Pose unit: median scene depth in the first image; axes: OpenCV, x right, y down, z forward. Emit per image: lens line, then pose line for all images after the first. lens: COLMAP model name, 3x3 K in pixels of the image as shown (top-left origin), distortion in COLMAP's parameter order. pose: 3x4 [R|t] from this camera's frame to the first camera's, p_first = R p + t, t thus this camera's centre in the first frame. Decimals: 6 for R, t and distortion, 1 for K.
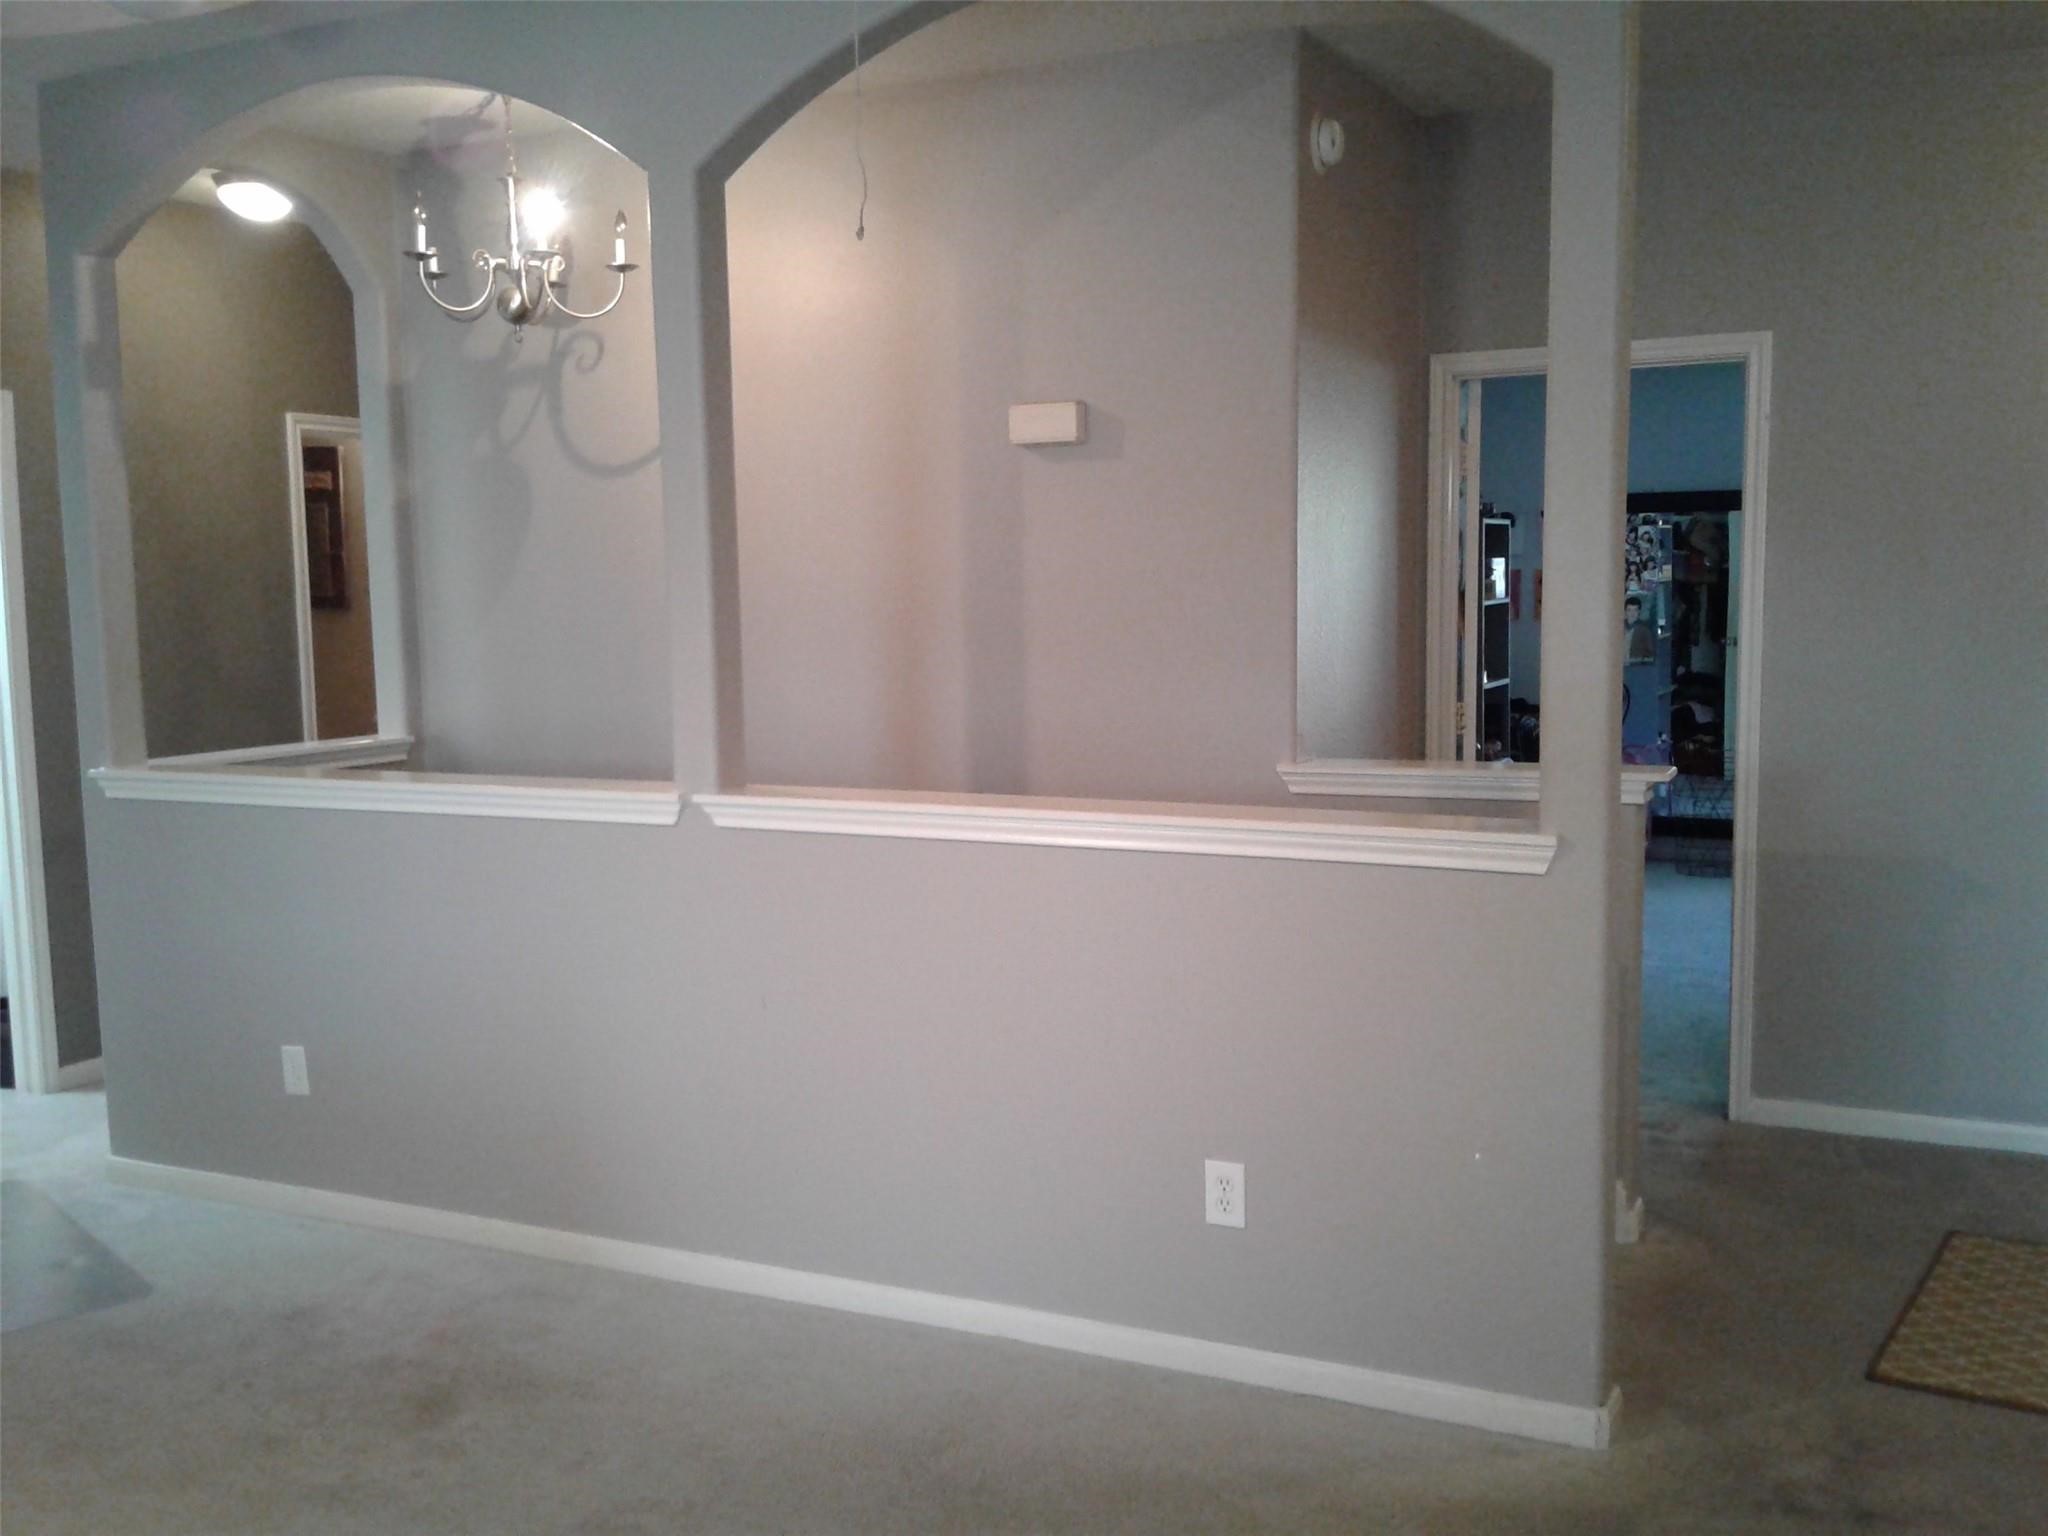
lens RADIAL K [[1882.2, 0, 1010.9], [0, 1882.2, 783.0], [0, 0, 1]] dist [0.059967, -0.177523]
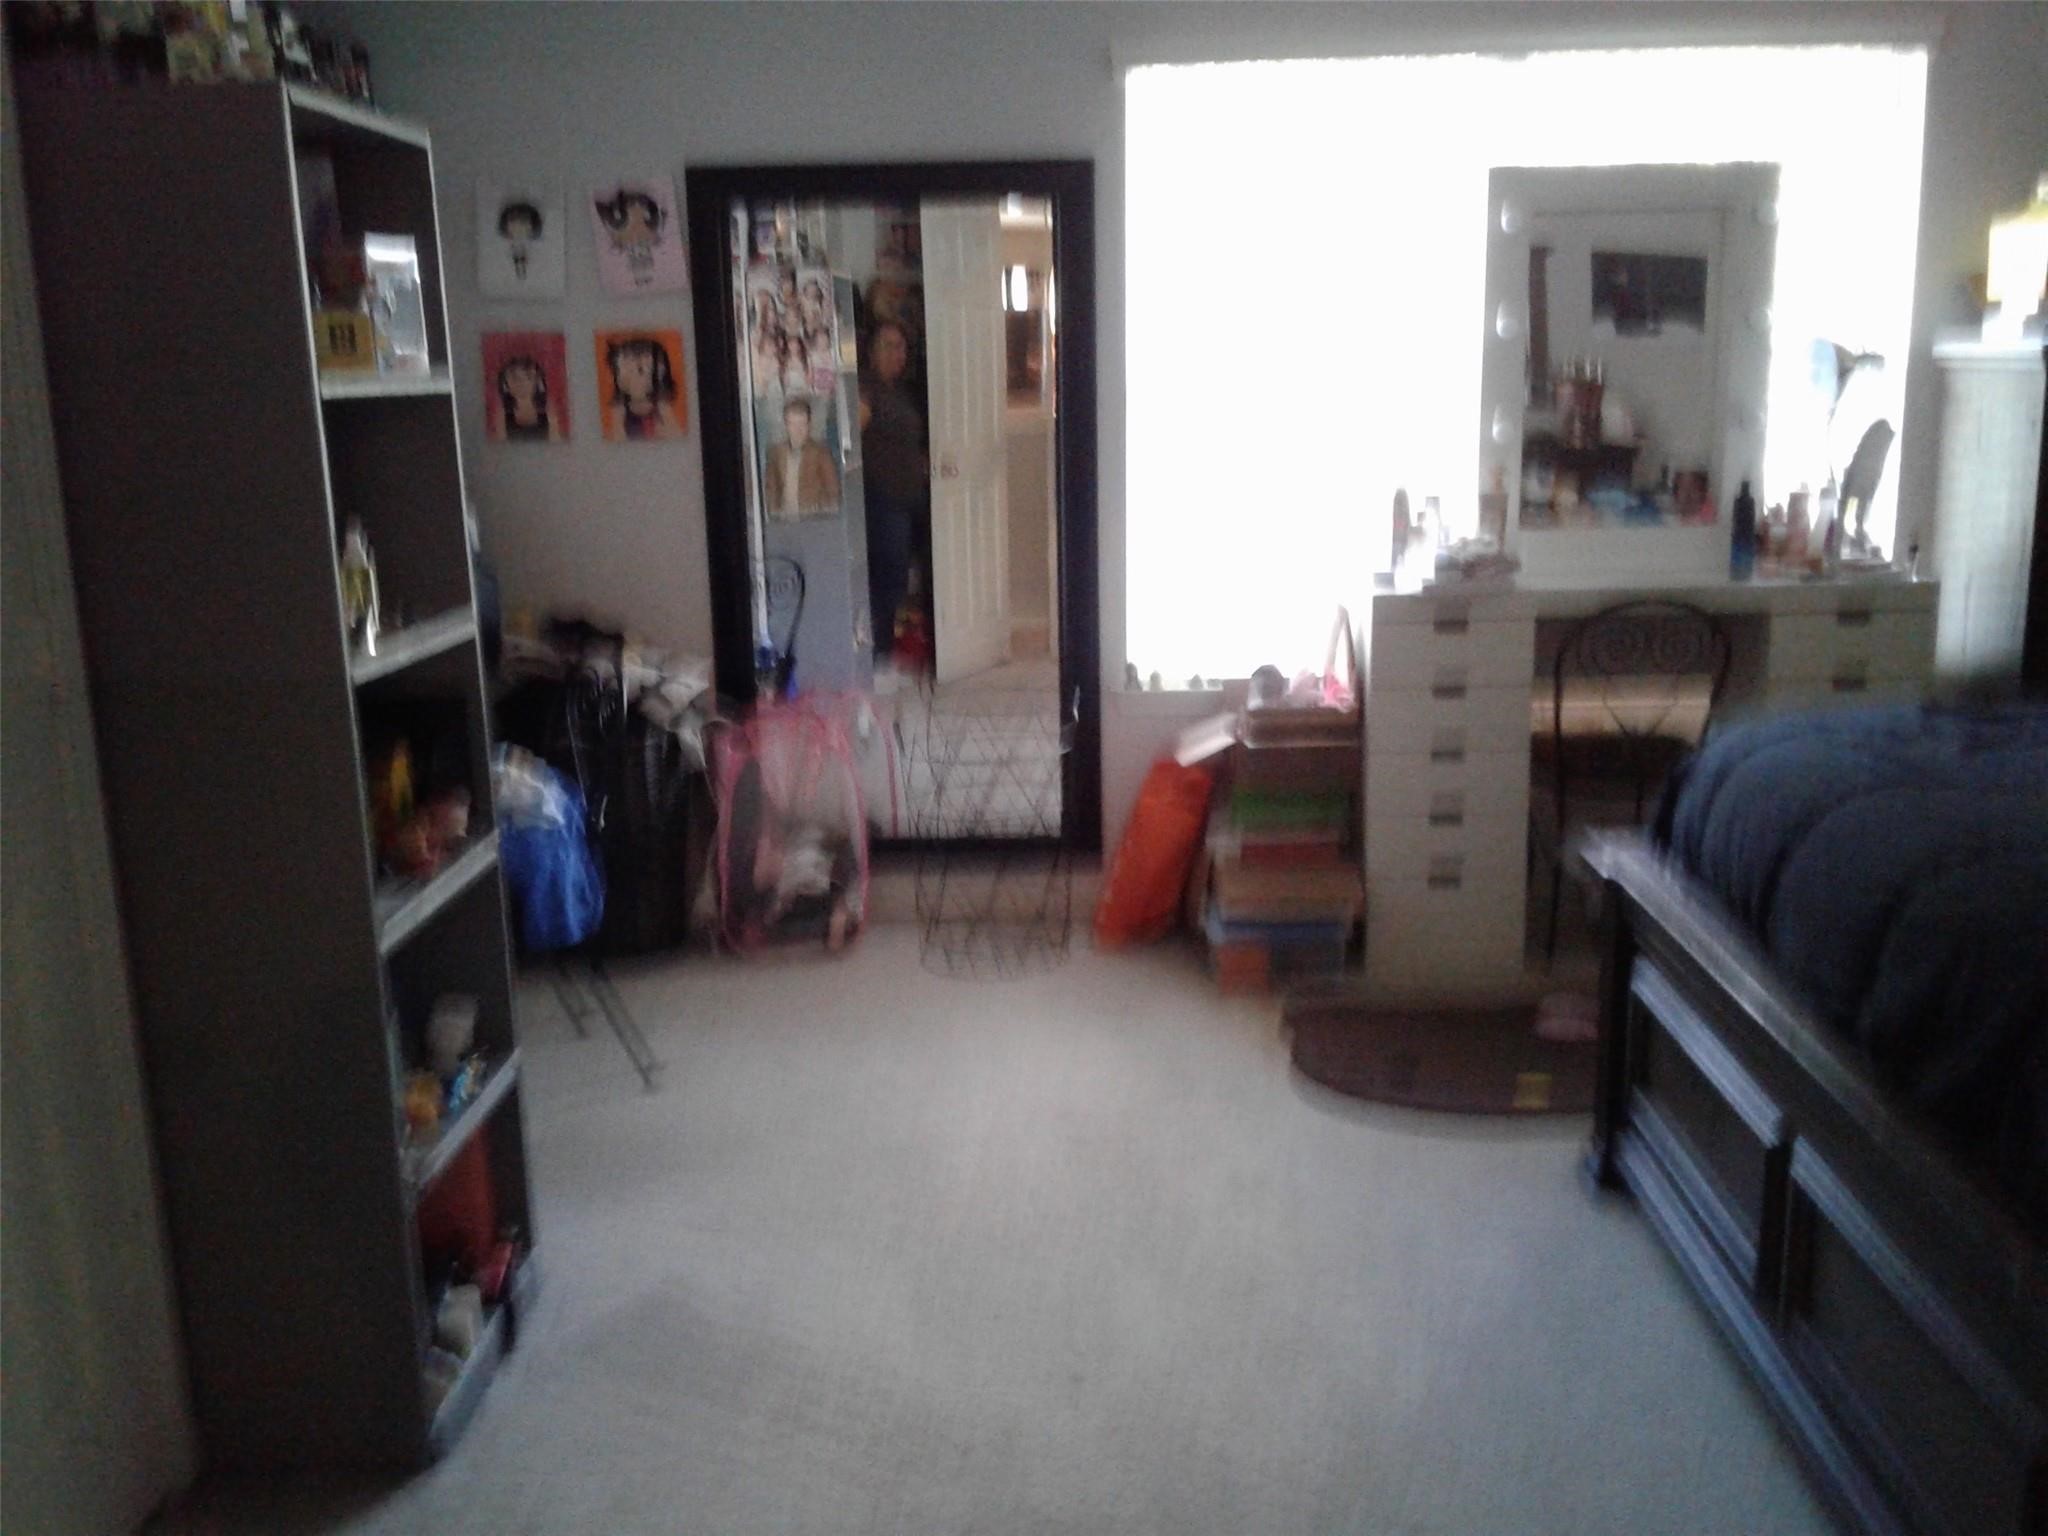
lens RADIAL K [[1882.2, 0, 1010.9], [0, 1882.2, 783.0], [0, 0, 1]] dist [0.059967, -0.177523]
pose [[0.907125, -0.091154, 0.410872, 0.144278], [0.052276, 0.993107, 0.104911, -0.039555], [-0.417603, -0.073689, 0.905637, 0.452225]]
